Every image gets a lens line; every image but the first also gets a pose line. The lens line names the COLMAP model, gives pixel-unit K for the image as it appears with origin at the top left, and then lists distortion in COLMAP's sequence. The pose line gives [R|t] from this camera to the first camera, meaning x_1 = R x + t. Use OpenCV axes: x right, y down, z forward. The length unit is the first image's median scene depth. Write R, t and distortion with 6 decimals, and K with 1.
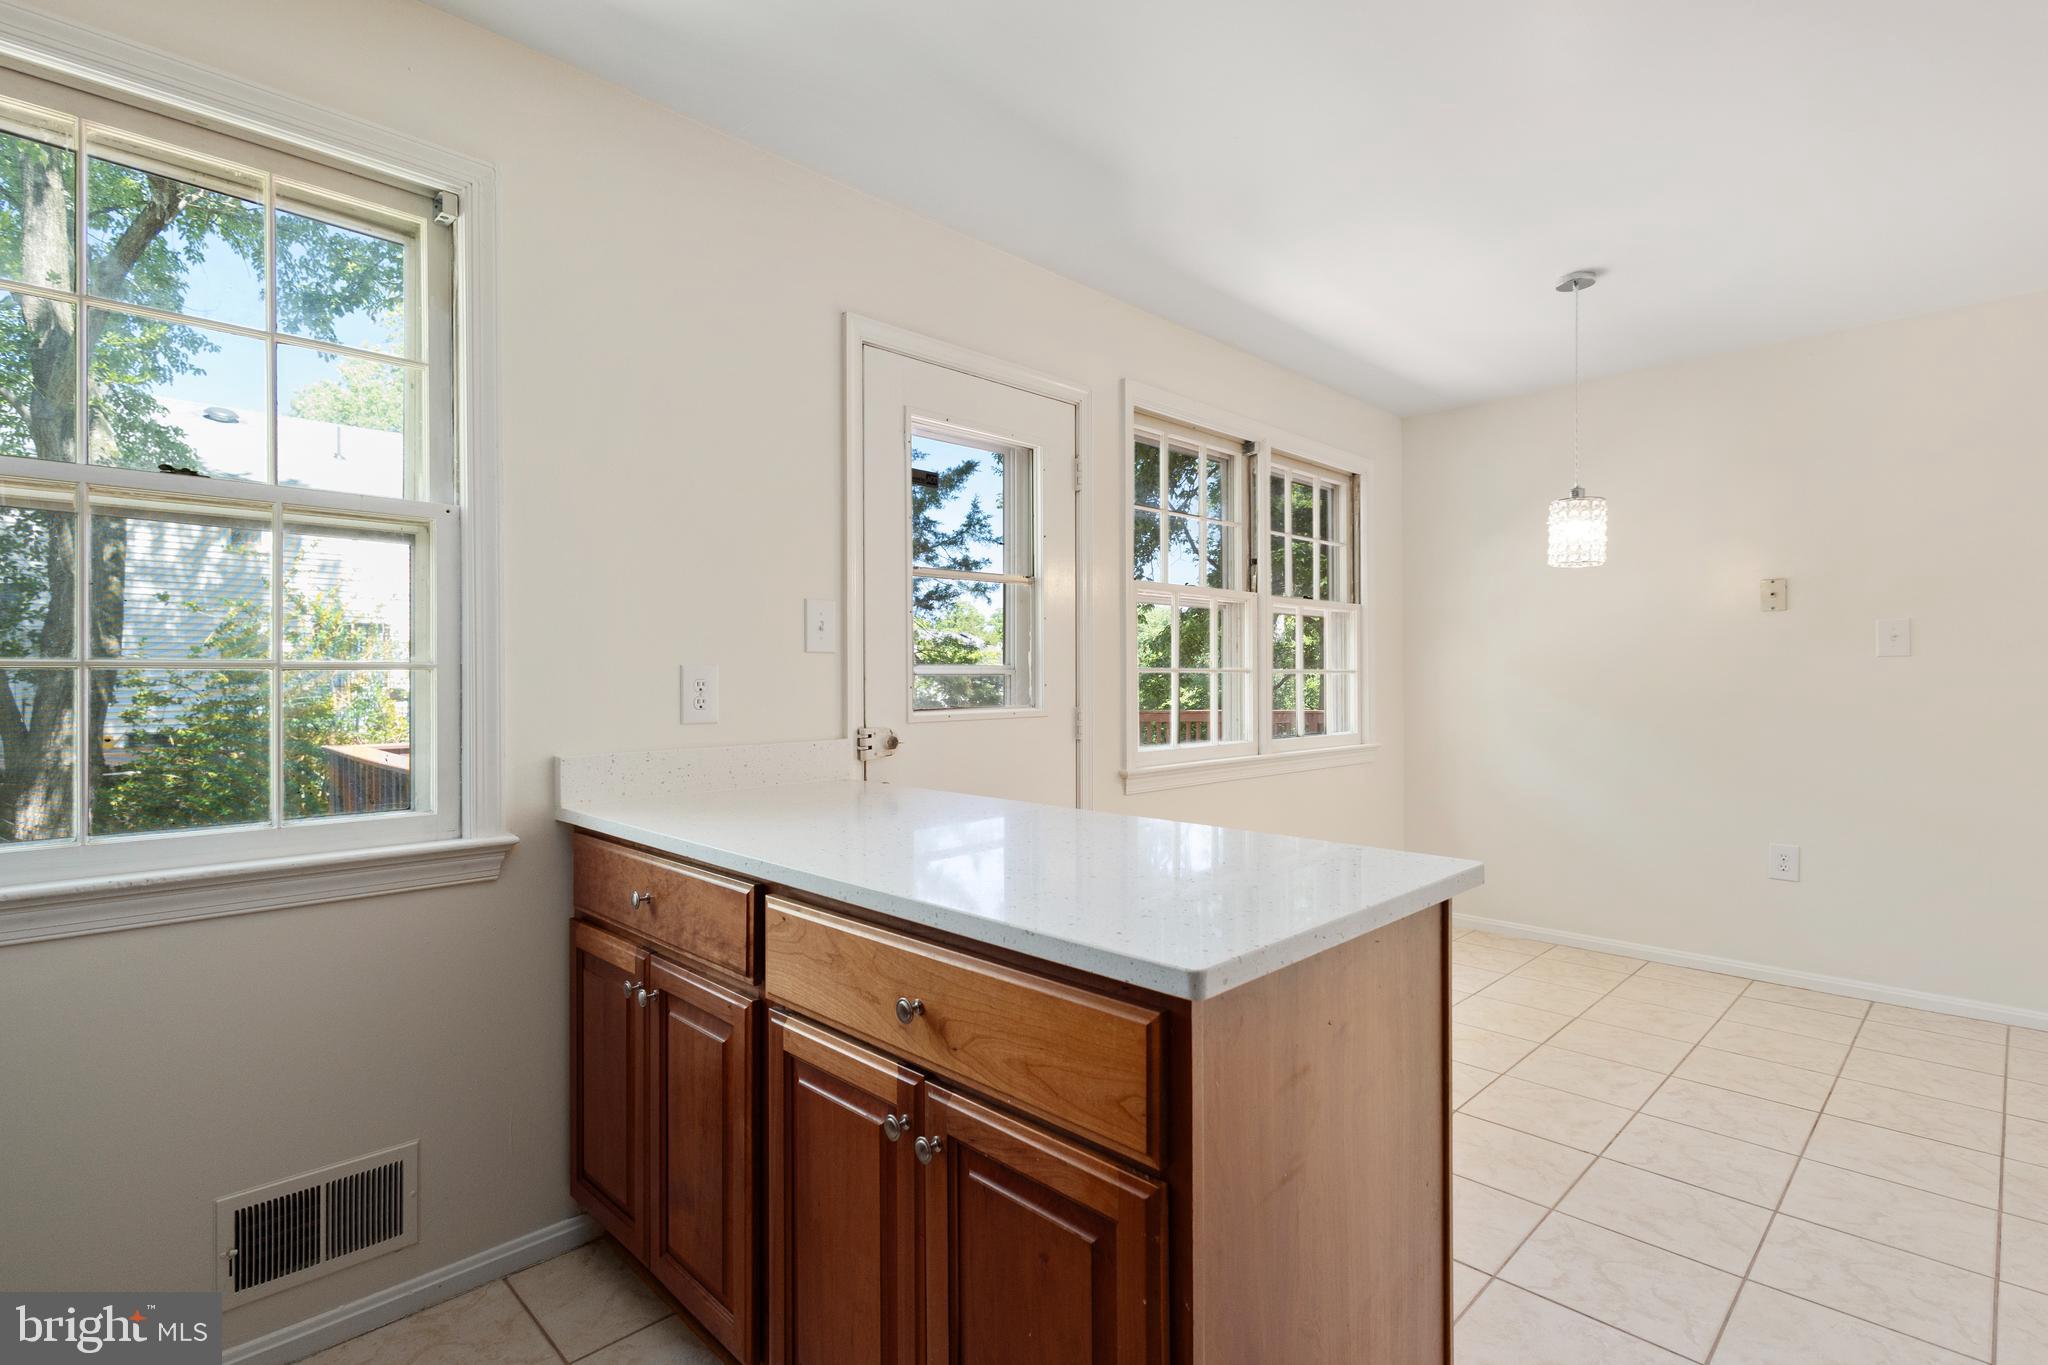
lens RADIAL K [[971.8, 0, 1032.8], [0, 971.8, 669.3], [0, 0, 1]] dist [0.011945, -0.002786]
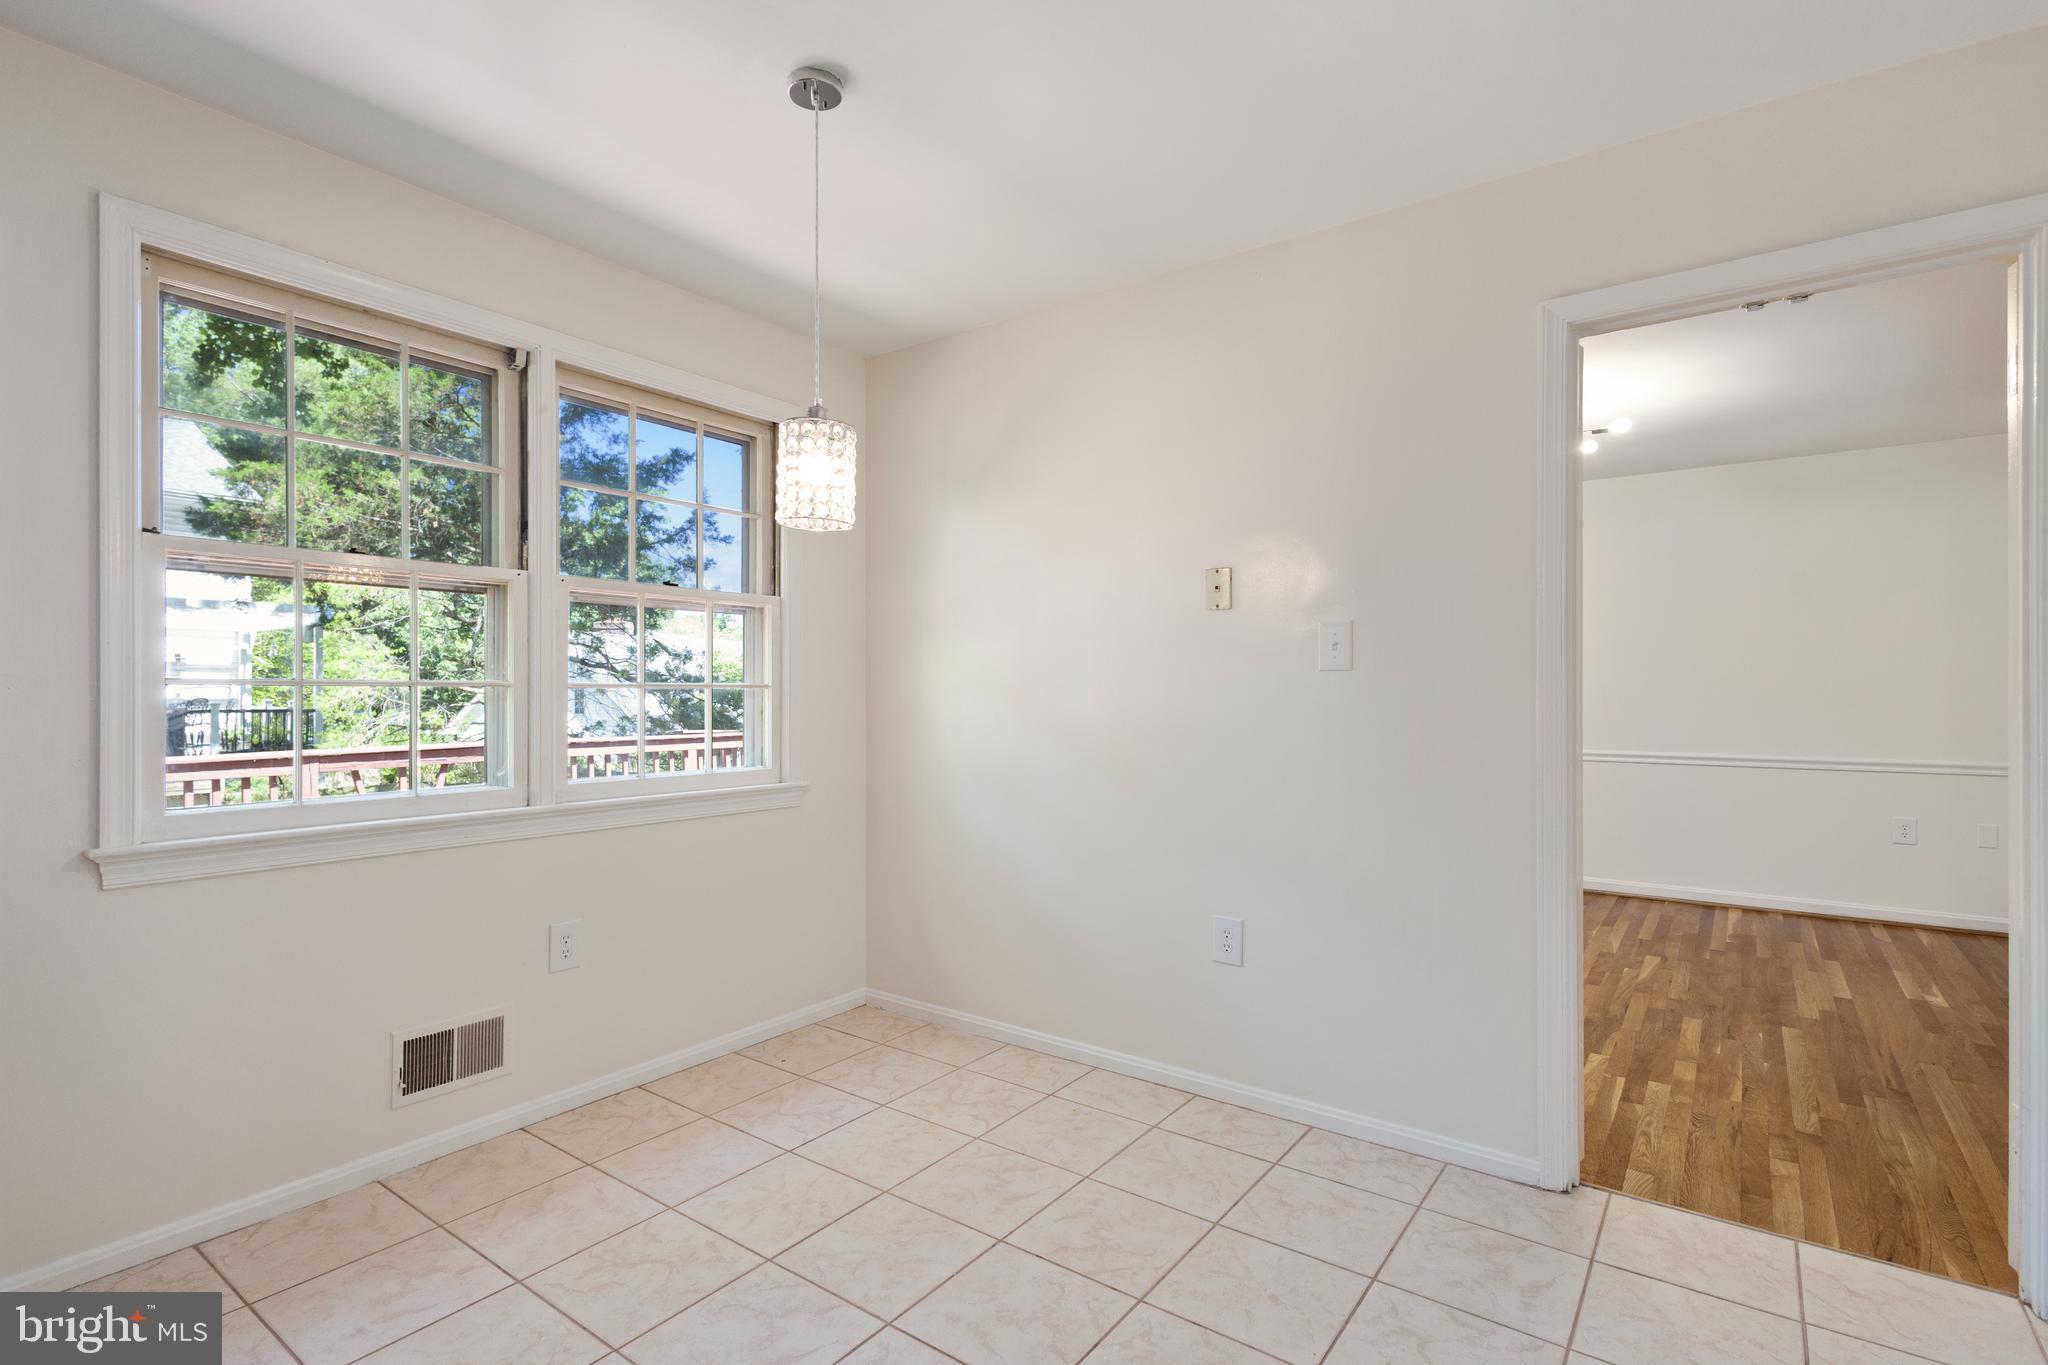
lens RADIAL K [[971.8, 0, 1013.4], [0, 971.8, 693.5], [0, 0, 1]] dist [0.011945, -0.002786]
pose [[0.987131, 0.004515, 0.159848, 0.455951], [-0.006577, 0.999902, 0.012371, -0.003417], [-0.159777, -0.013263, 0.987064, 0.264599]]
